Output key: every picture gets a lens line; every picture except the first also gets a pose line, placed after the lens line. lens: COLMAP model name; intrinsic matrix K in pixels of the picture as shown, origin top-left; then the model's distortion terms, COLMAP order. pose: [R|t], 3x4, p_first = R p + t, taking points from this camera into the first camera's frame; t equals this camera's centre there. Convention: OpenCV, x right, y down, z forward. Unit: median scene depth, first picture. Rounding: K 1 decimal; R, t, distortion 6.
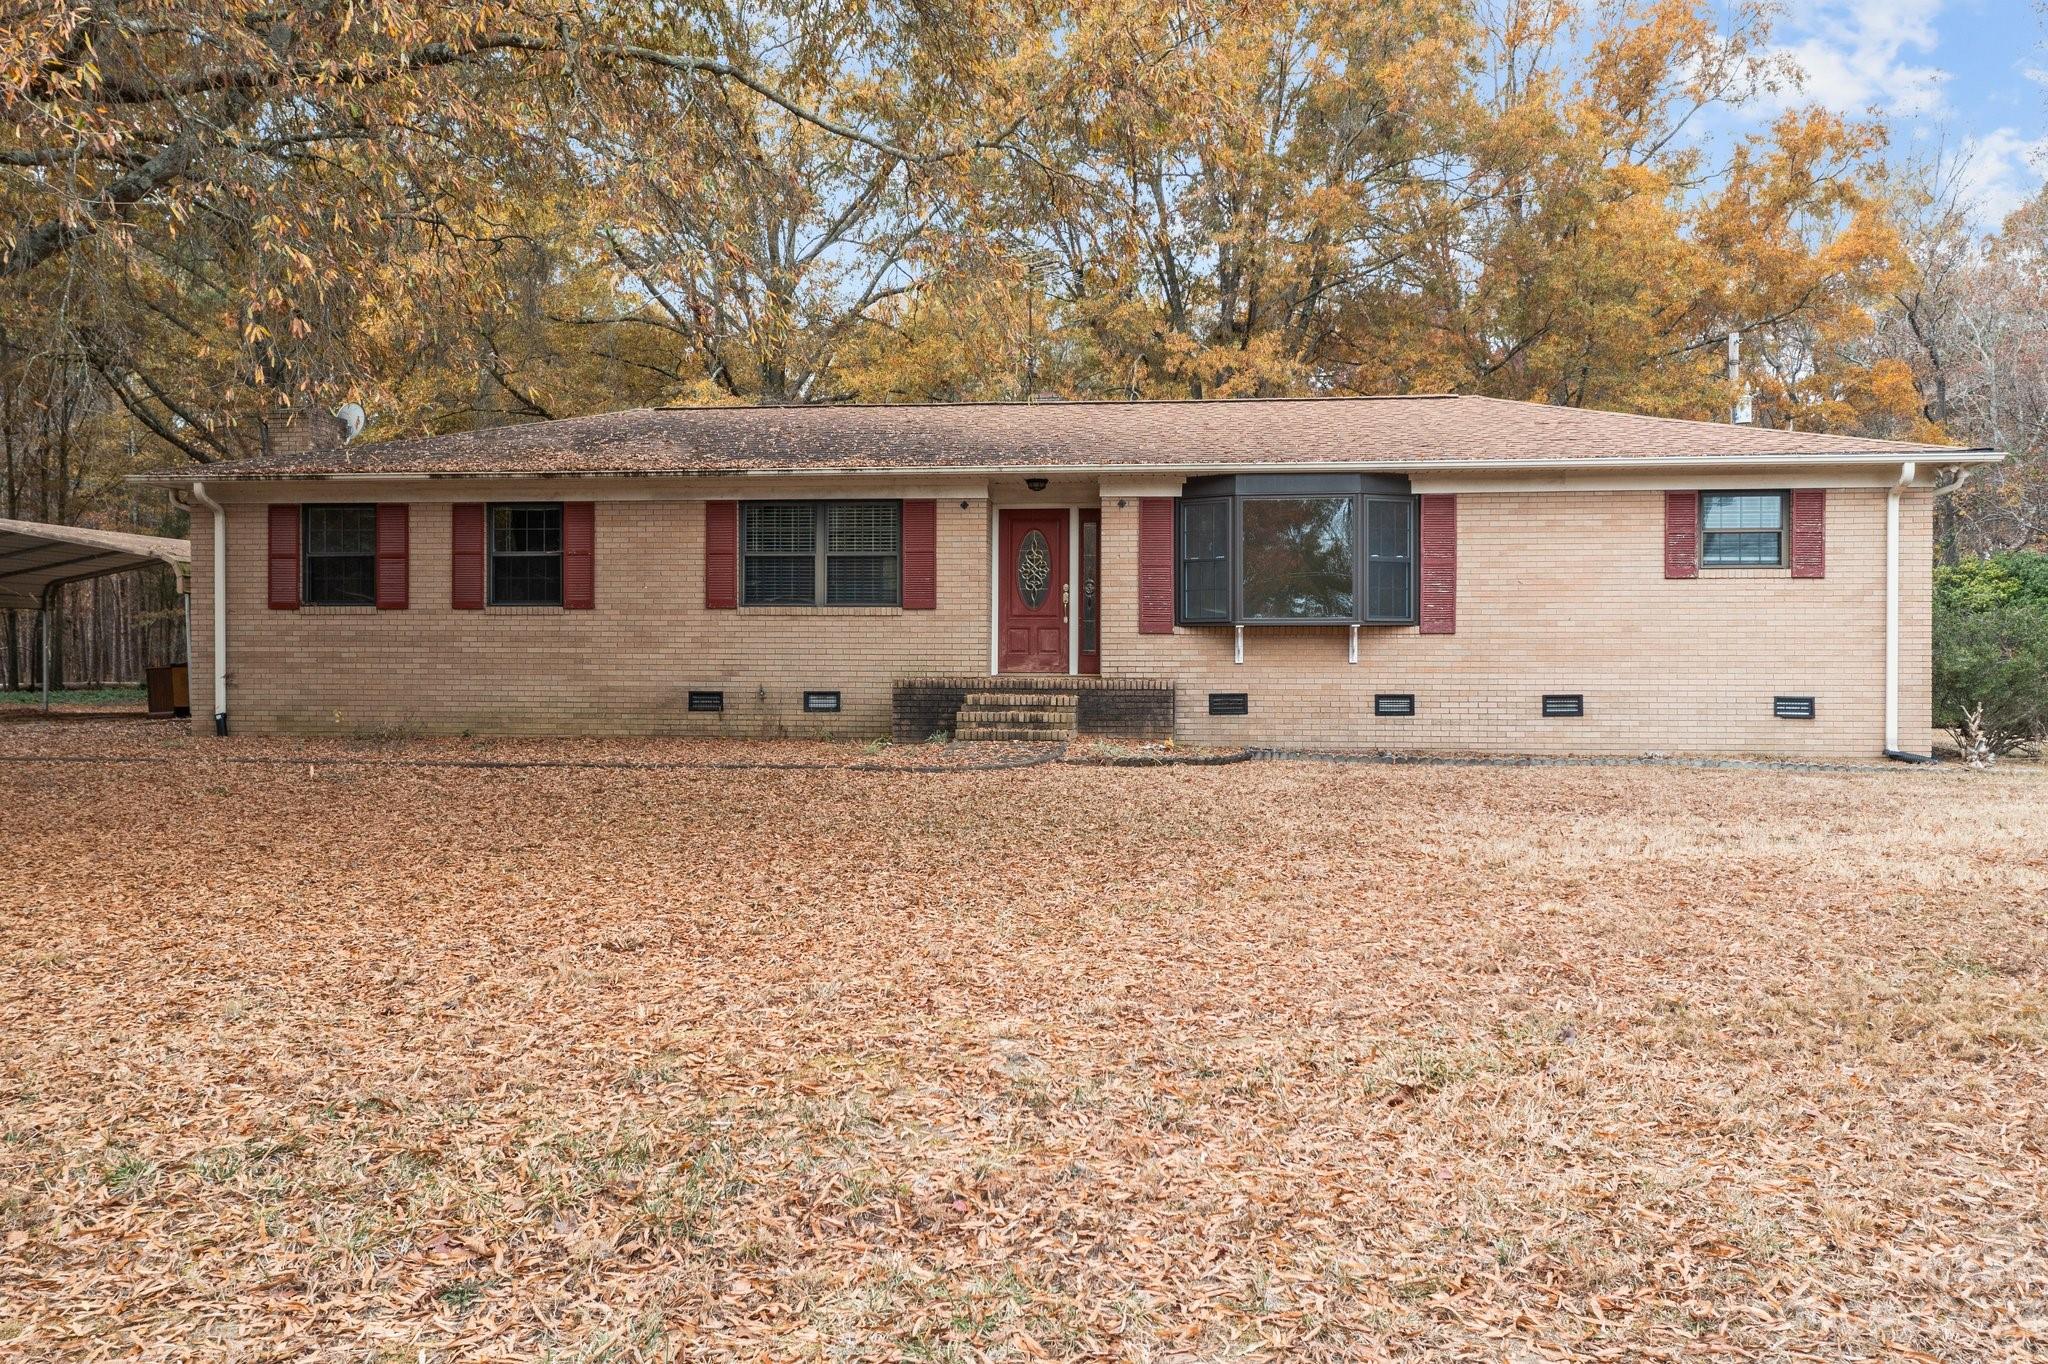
lens RADIAL K [[1641.4, 0, 1024.0], [0, 1641.4, 682.0], [0, 0, 1]] dist [0.008527, -0.003795]
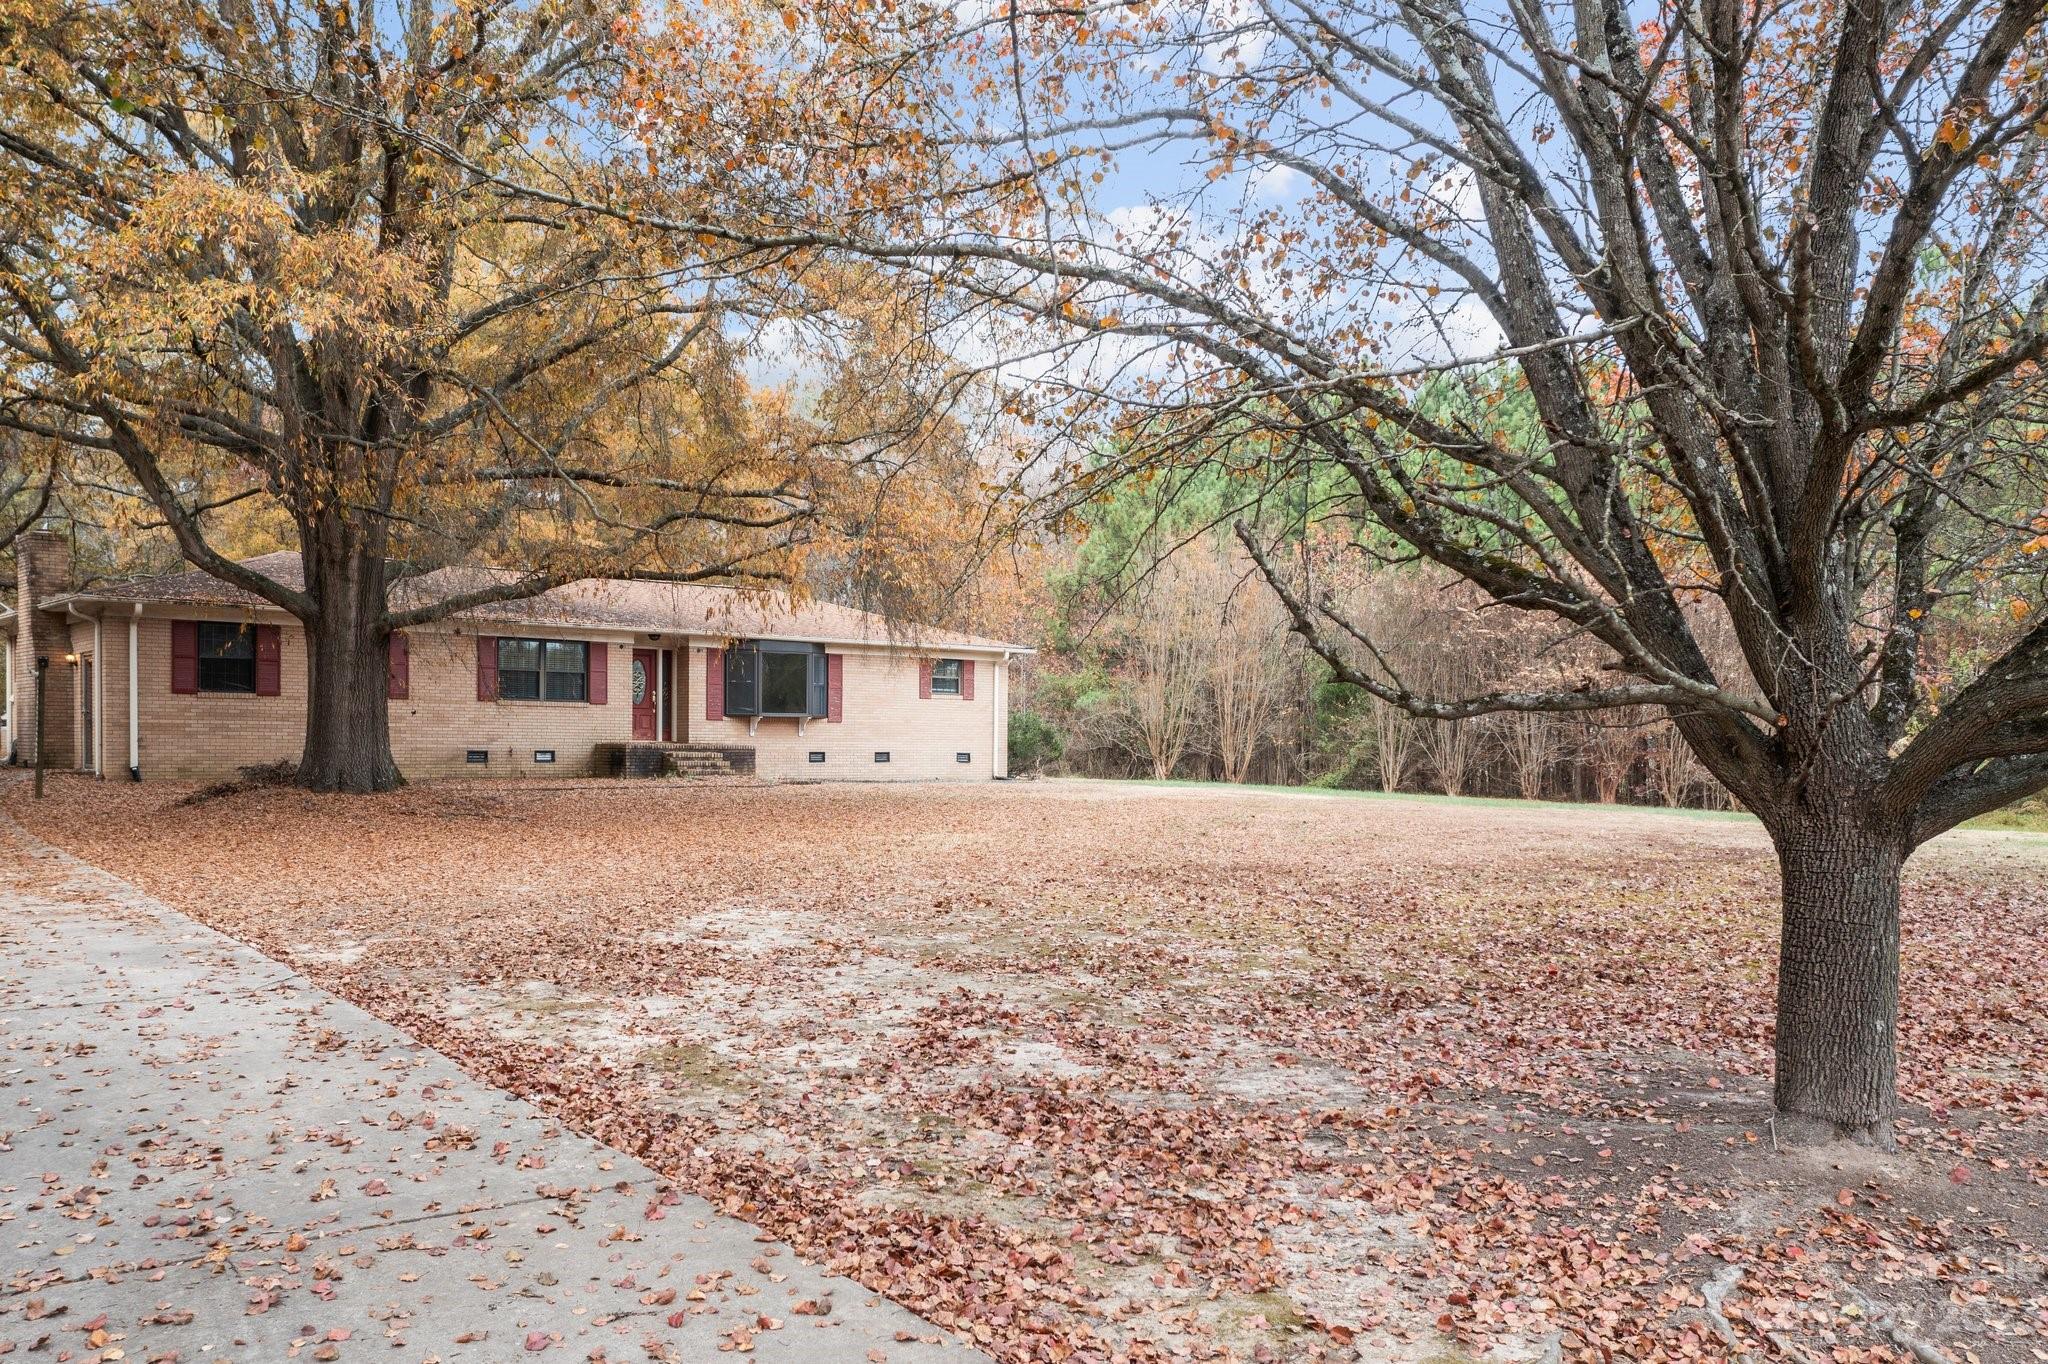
lens RADIAL K [[1663.8, 0, 1024.0], [0, 1663.8, 757.4], [0, 0, 1]] dist [0.007440, 0.007062]
pose [[0.673202, -0.003513, 0.739450, -1.086881], [-0.002317, 0.999974, 0.006861, -0.000208], [-0.739455, -0.006332, 0.673176, -0.552894]]
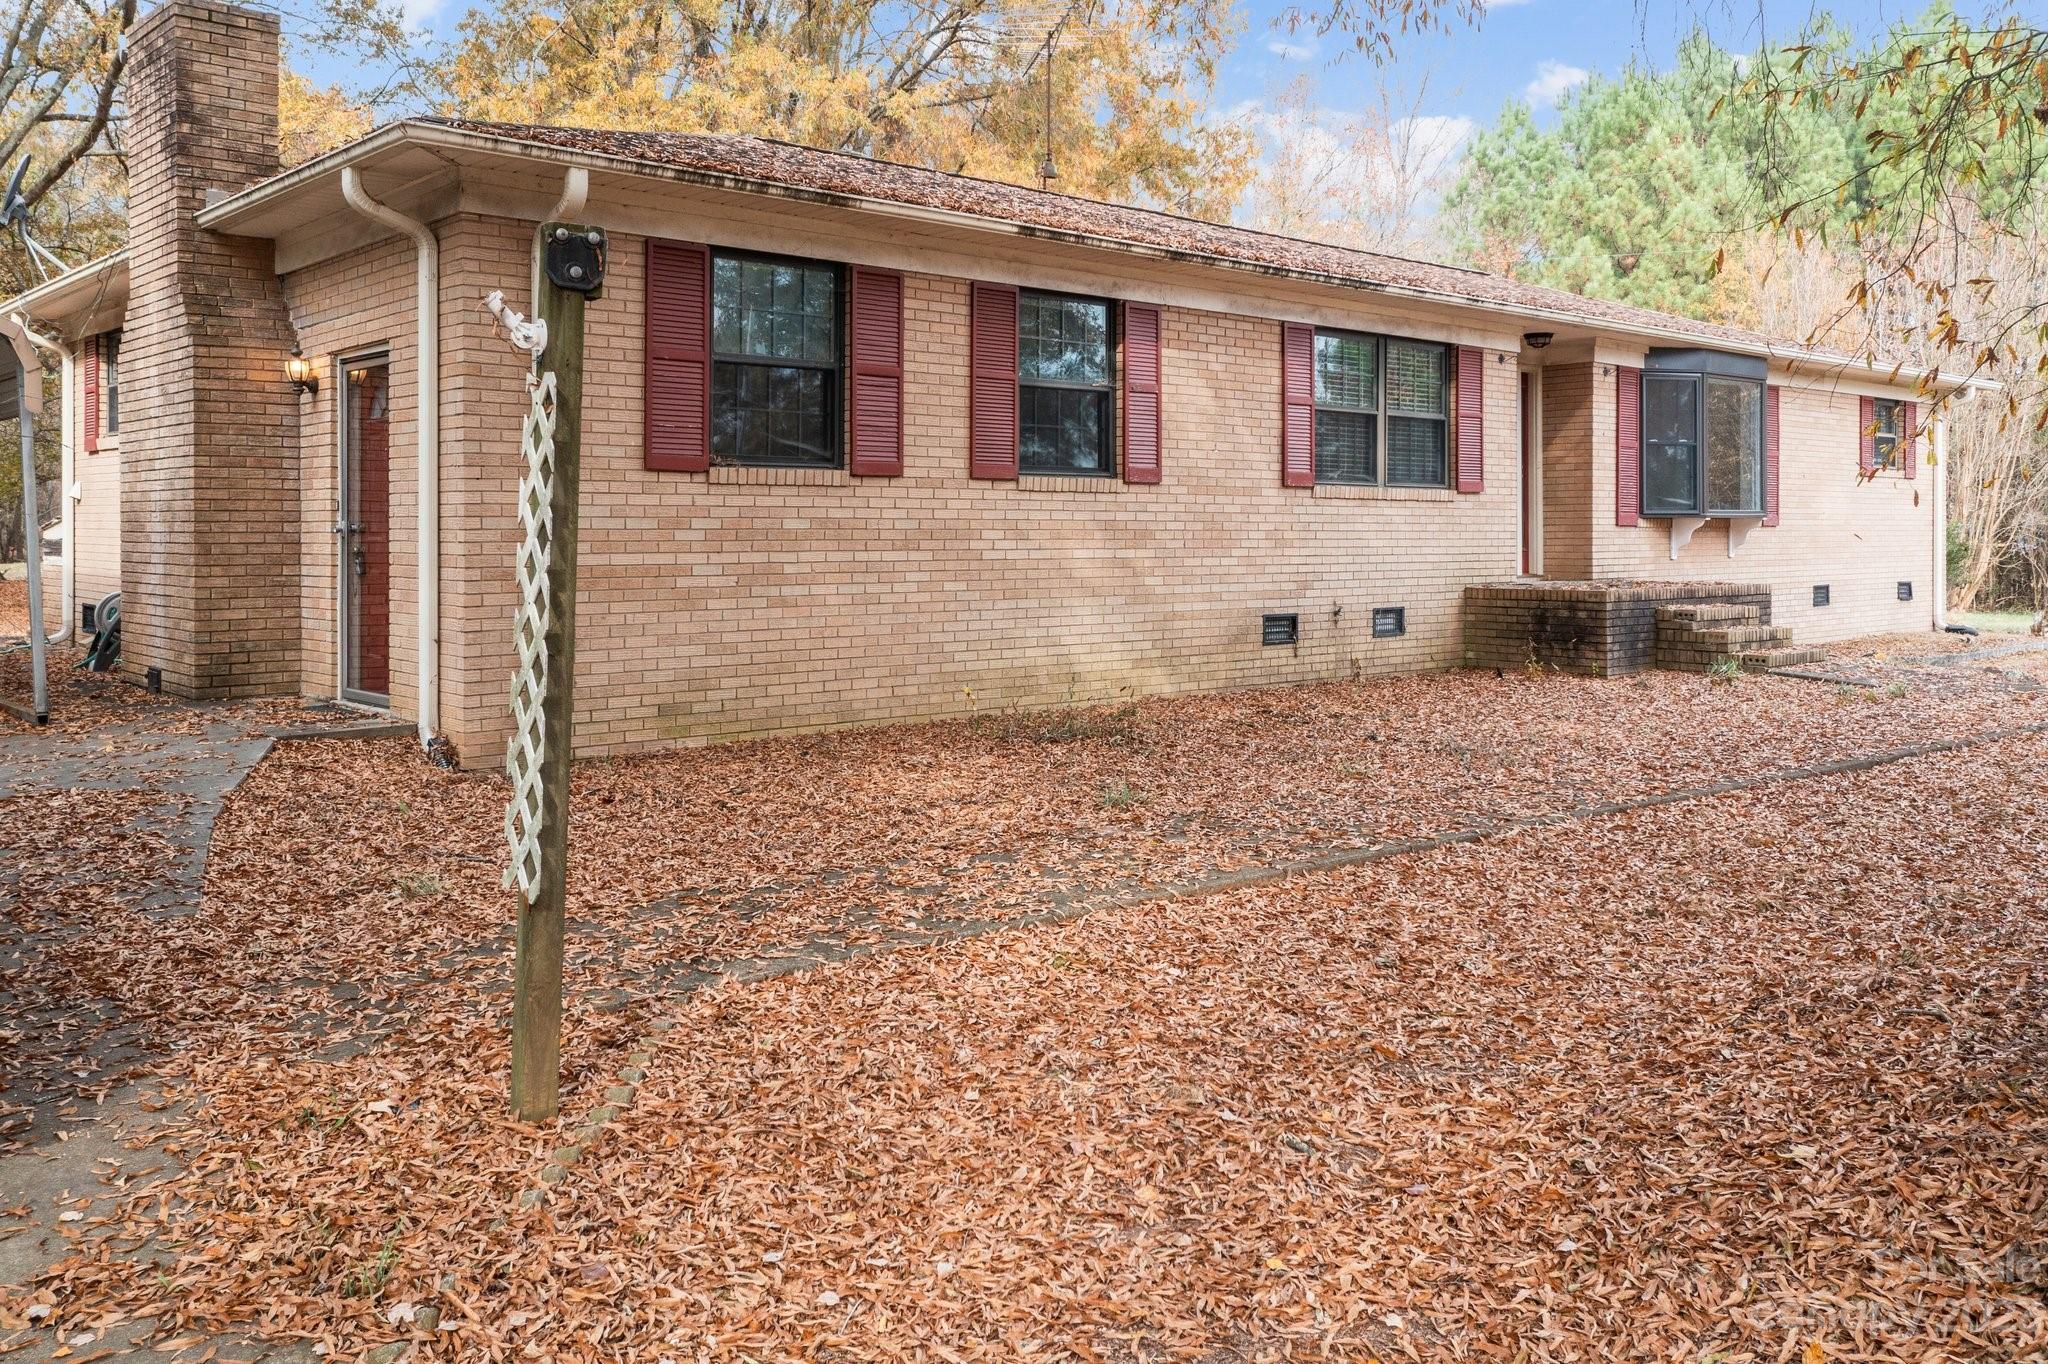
lens RADIAL K [[1683.9, 0, 1020.0], [0, 1683.9, 538.3], [0, 0, 1]] dist [-0.002503, -0.004229]
pose [[0.661845, -0.007212, 0.749606, -0.775911], [0.007396, 0.999968, 0.003090, -0.027642], [-0.749605, 0.003499, 0.661877, 0.647281]]
